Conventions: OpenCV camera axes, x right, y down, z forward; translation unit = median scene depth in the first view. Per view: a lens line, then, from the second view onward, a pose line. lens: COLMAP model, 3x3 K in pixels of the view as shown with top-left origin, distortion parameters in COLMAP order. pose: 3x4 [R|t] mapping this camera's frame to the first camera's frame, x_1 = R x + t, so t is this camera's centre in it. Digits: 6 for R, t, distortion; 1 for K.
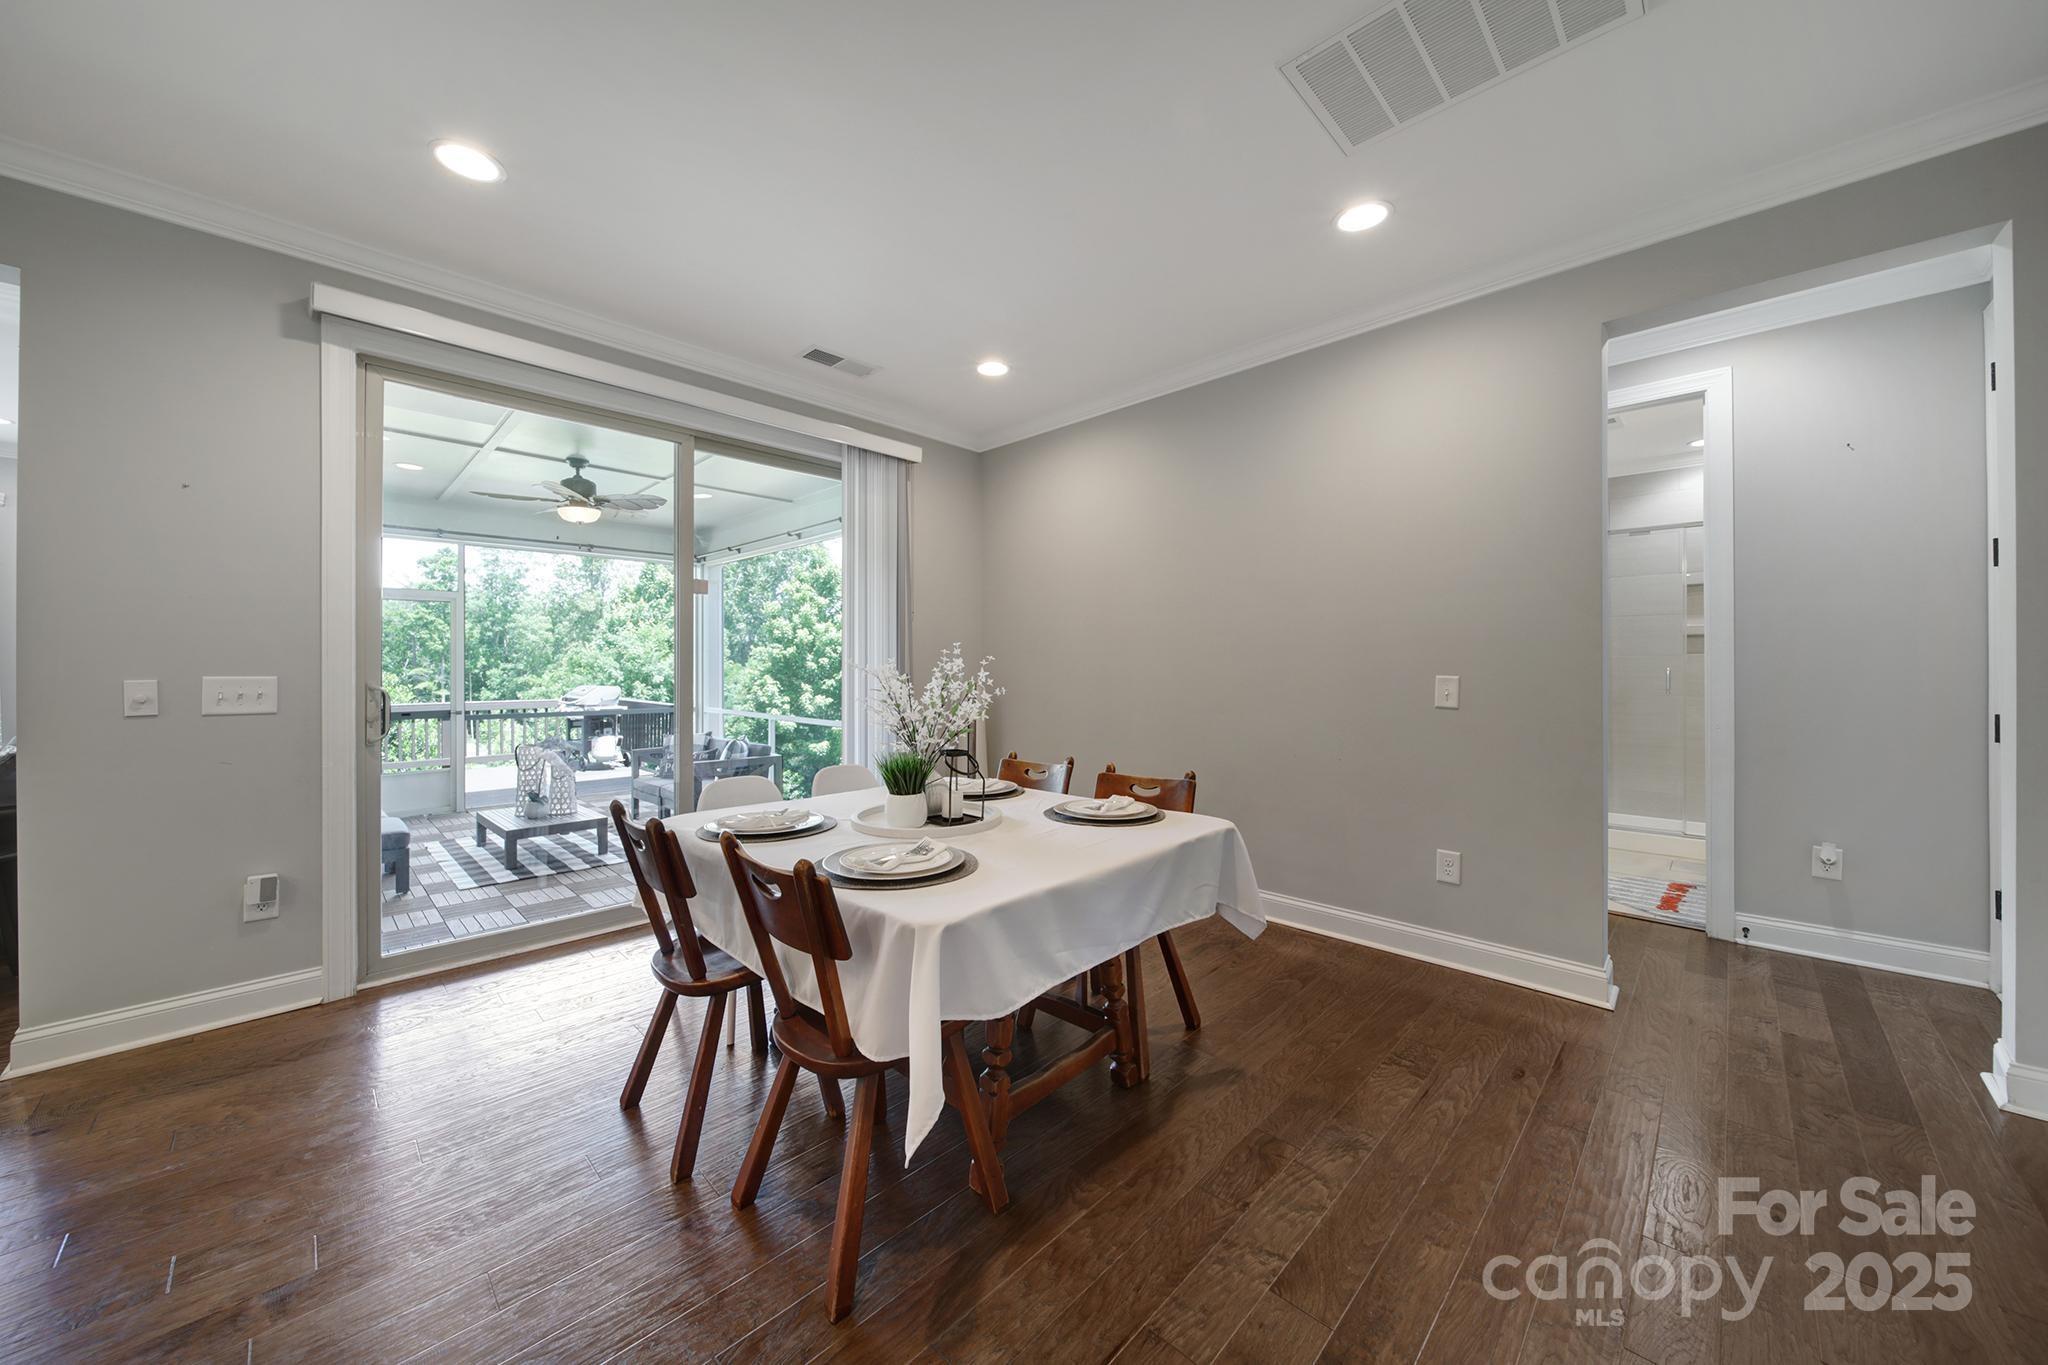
lens RADIAL K [[717.0, 0, 1029.6], [0, 717.0, 671.6], [0, 0, 1]] dist [-0.002442, -0.000376]
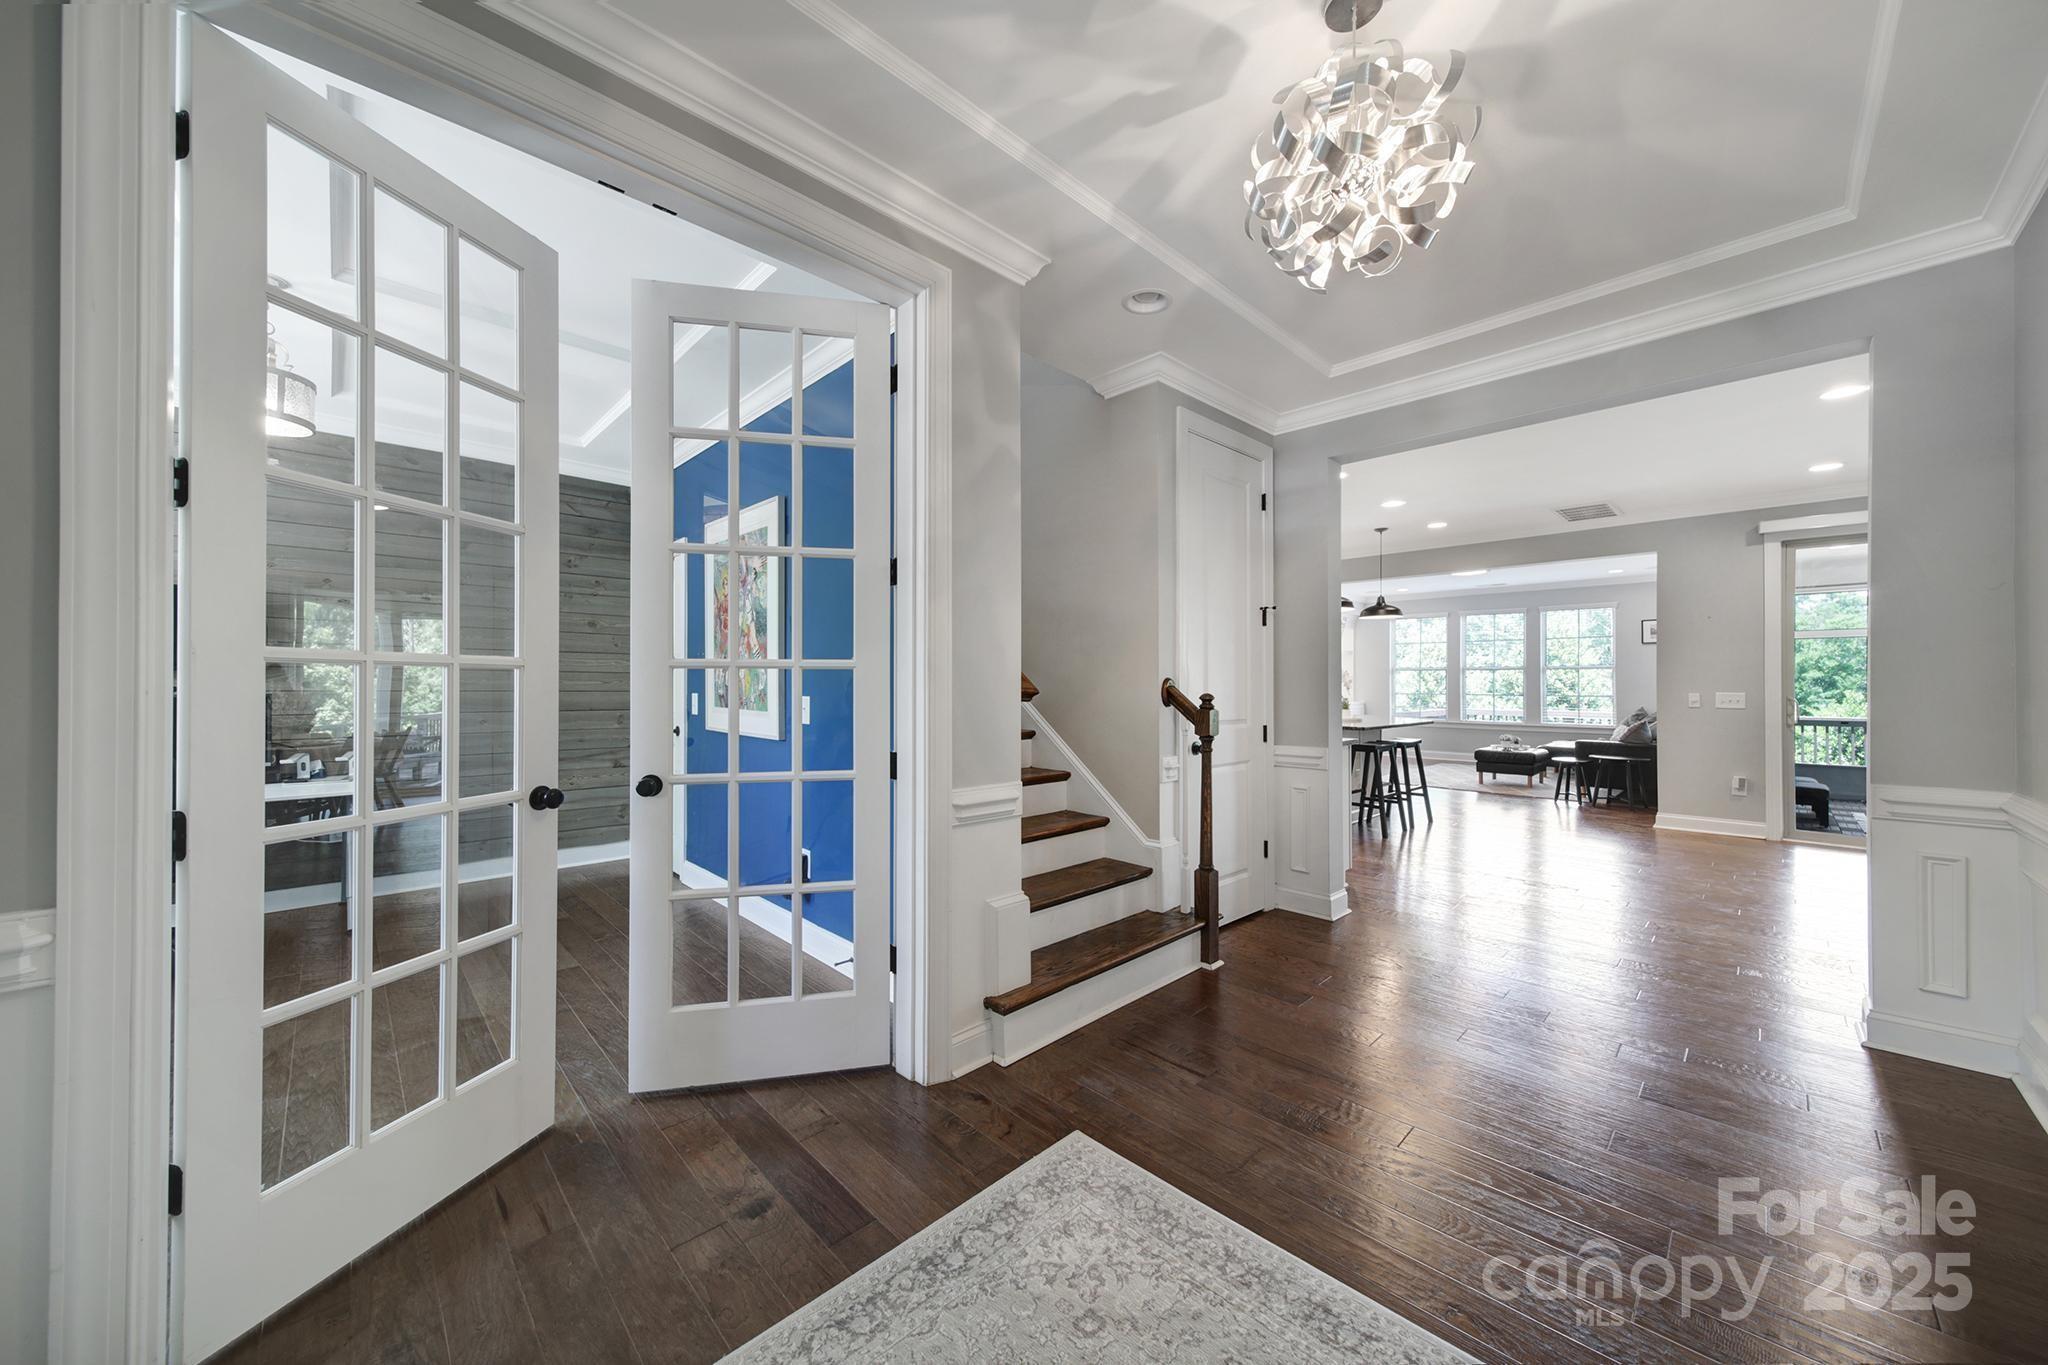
lens RADIAL K [[717.0, 0, 1029.6], [0, 717.0, 671.6], [0, 0, 1]] dist [-0.002442, -0.000376]
pose [[0.013610, -0.009375, -0.999863, 1.223404], [-0.011650, 0.999887, -0.009534, -0.014658], [0.999840, 0.011778, 0.013499, -1.339367]]
